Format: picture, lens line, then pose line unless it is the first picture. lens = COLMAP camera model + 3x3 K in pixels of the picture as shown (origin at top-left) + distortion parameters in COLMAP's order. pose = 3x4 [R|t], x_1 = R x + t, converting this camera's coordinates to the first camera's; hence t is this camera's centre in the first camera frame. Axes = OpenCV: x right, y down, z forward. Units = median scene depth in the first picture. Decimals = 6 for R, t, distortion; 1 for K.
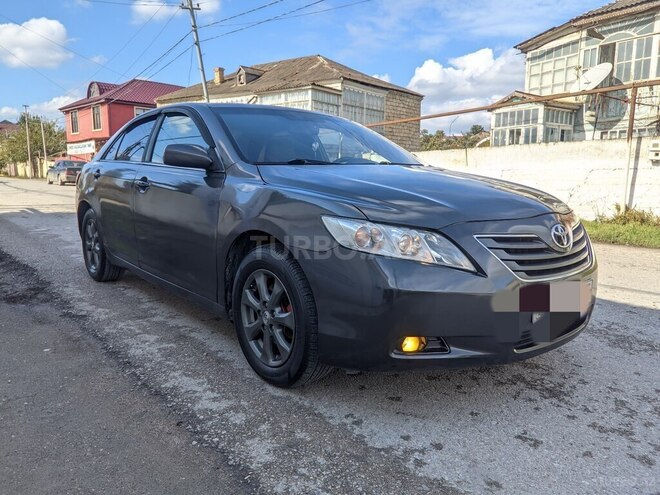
lens RADIAL K [[494.9, 0, 314.8], [0, 494.9, 257.2], [0, 0, 1]] dist [0.029119, -0.019683]
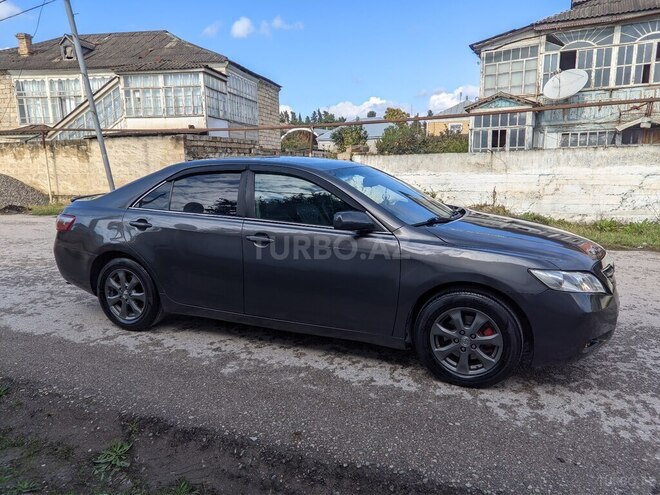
lens RADIAL K [[463.6, 0, 313.1], [0, 463.6, 261.4], [0, 0, 1]] dist [0.019670, -0.013377]
pose [[0.879616, -0.119225, 0.460500, -0.274931], [0.096122, 0.992660, 0.073399, -0.070321], [-0.465871, -0.020299, 0.884620, 0.241904]]
